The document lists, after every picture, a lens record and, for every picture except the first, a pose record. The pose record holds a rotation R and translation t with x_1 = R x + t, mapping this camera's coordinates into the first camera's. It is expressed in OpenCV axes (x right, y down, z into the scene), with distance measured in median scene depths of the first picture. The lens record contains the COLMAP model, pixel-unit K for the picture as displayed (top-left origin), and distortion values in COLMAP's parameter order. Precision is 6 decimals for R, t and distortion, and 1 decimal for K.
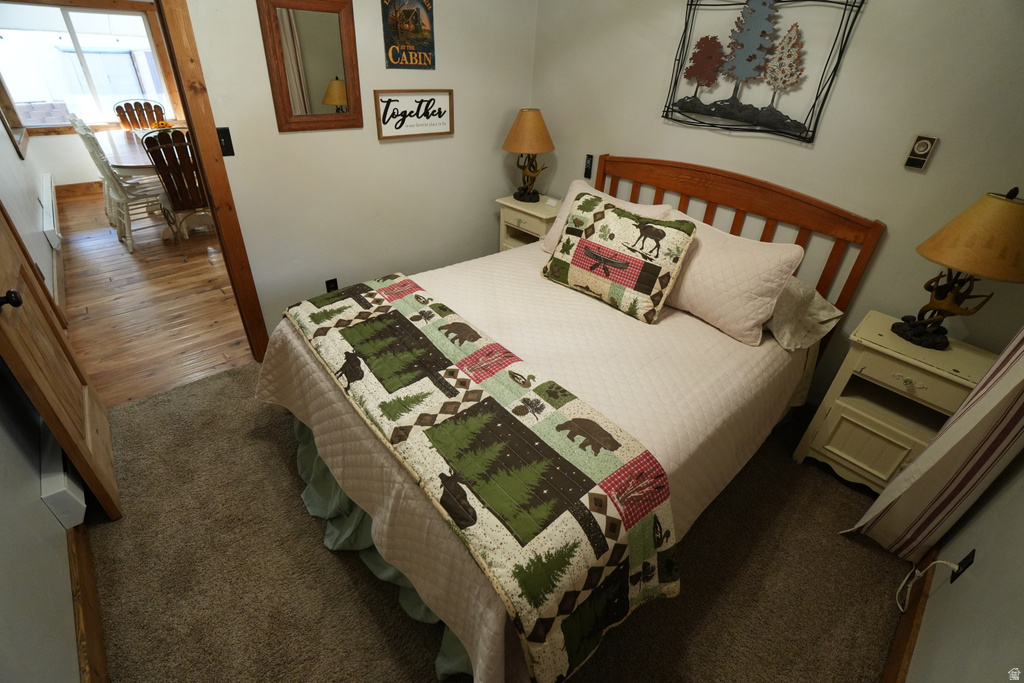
lens RADIAL K [[451.0, 0, 518.4], [0, 451.0, 339.3], [0, 0, 1]] dist [-0.069861, 0.014934]
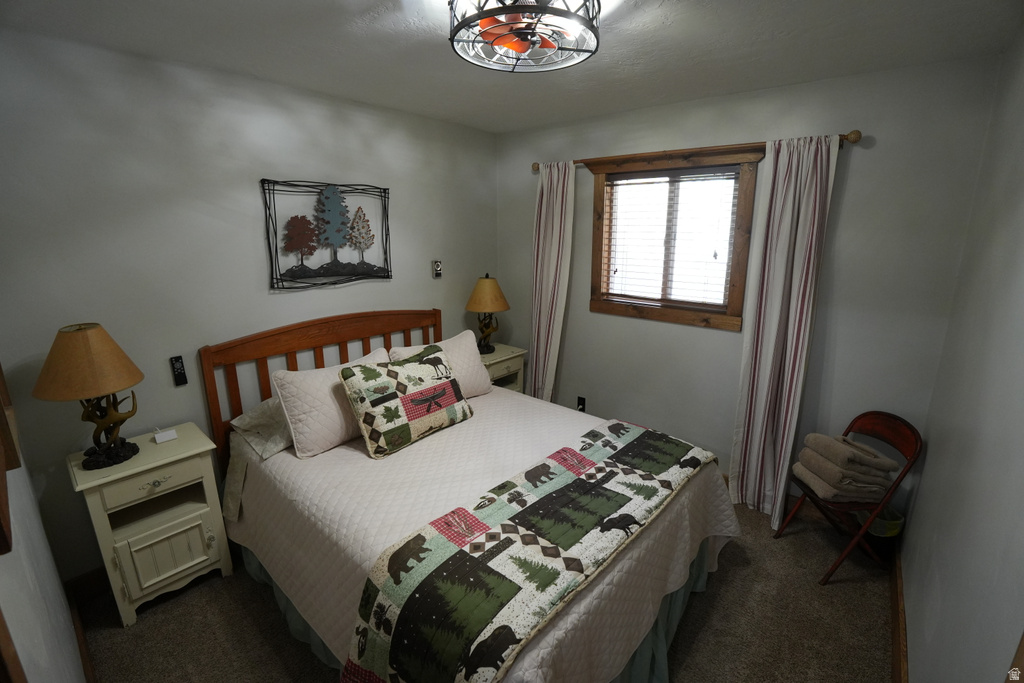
lens RADIAL K [[451.0, 0, 518.4], [0, 451.0, 339.3], [0, 0, 1]] dist [-0.069861, 0.014934]
pose [[-0.134805, -0.291912, 0.946898, -0.931412], [0.513027, 0.797000, 0.318738, -0.574357], [-0.847721, 0.528752, 0.042320, 0.704098]]
